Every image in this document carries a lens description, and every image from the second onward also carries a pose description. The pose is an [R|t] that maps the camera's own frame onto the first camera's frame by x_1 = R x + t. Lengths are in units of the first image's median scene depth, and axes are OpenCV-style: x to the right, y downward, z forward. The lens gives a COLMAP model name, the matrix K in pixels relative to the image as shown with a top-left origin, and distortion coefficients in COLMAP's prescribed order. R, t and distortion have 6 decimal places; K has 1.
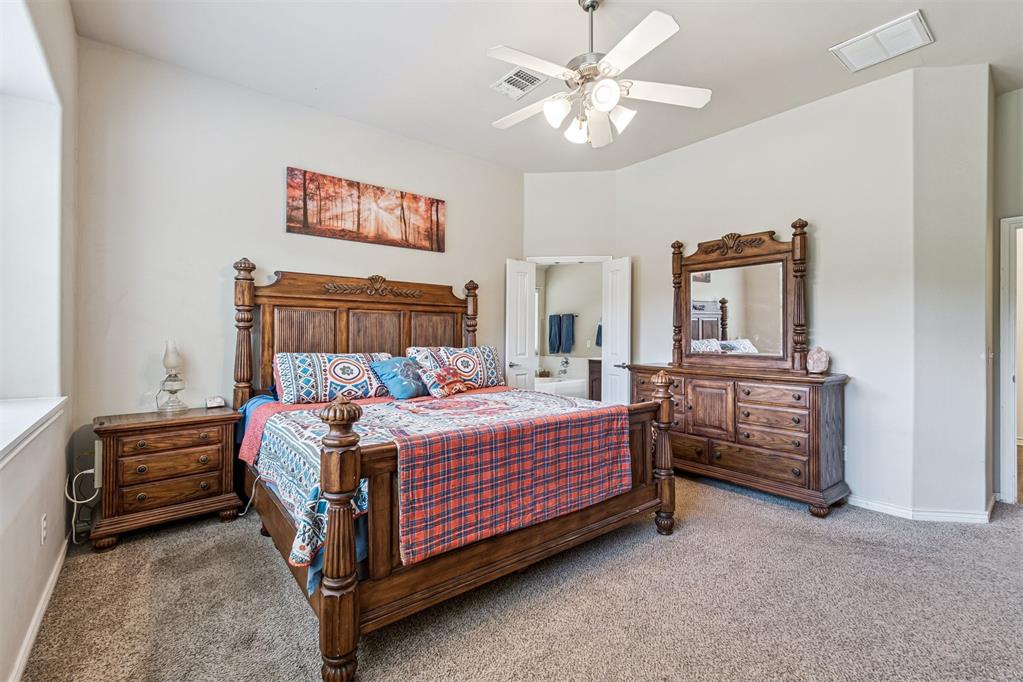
lens RADIAL K [[444.6, 0, 510.9], [0, 444.6, 337.4], [0, 0, 1]] dist [0.000017, 0.001504]
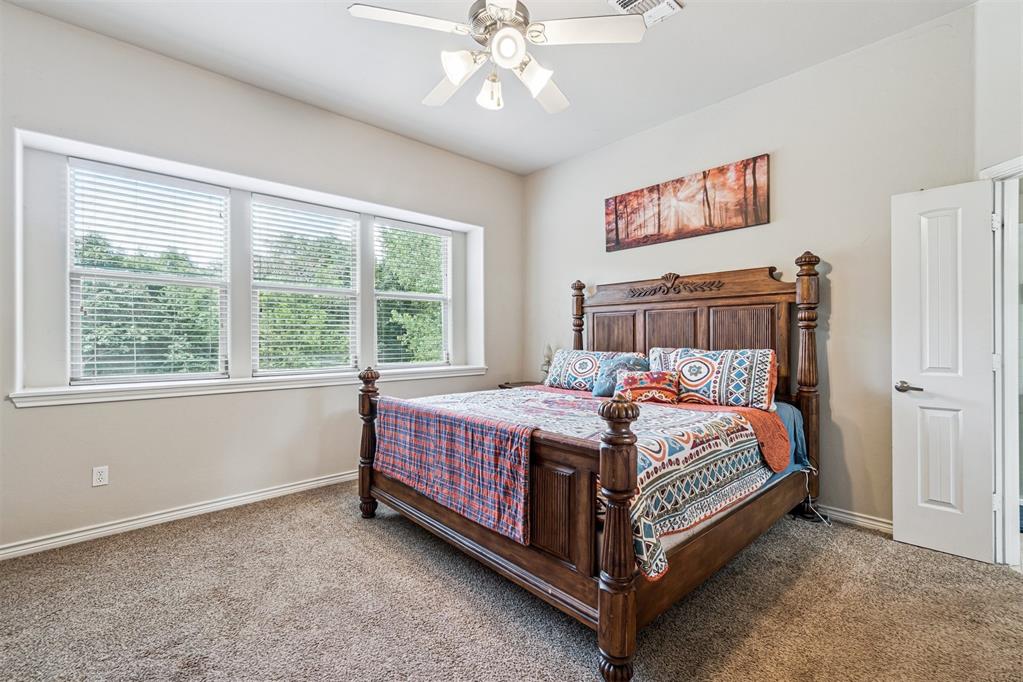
lens RADIAL K [[444.6, 0, 514.3], [0, 444.6, 338.7], [0, 0, 1]] dist [0.000017, 0.001504]
pose [[0.067203, -0.002403, -0.997736, 0.644905], [-0.000769, 0.999997, -0.002461, 0.005175], [0.997739, 0.000932, 0.067201, 0.605101]]
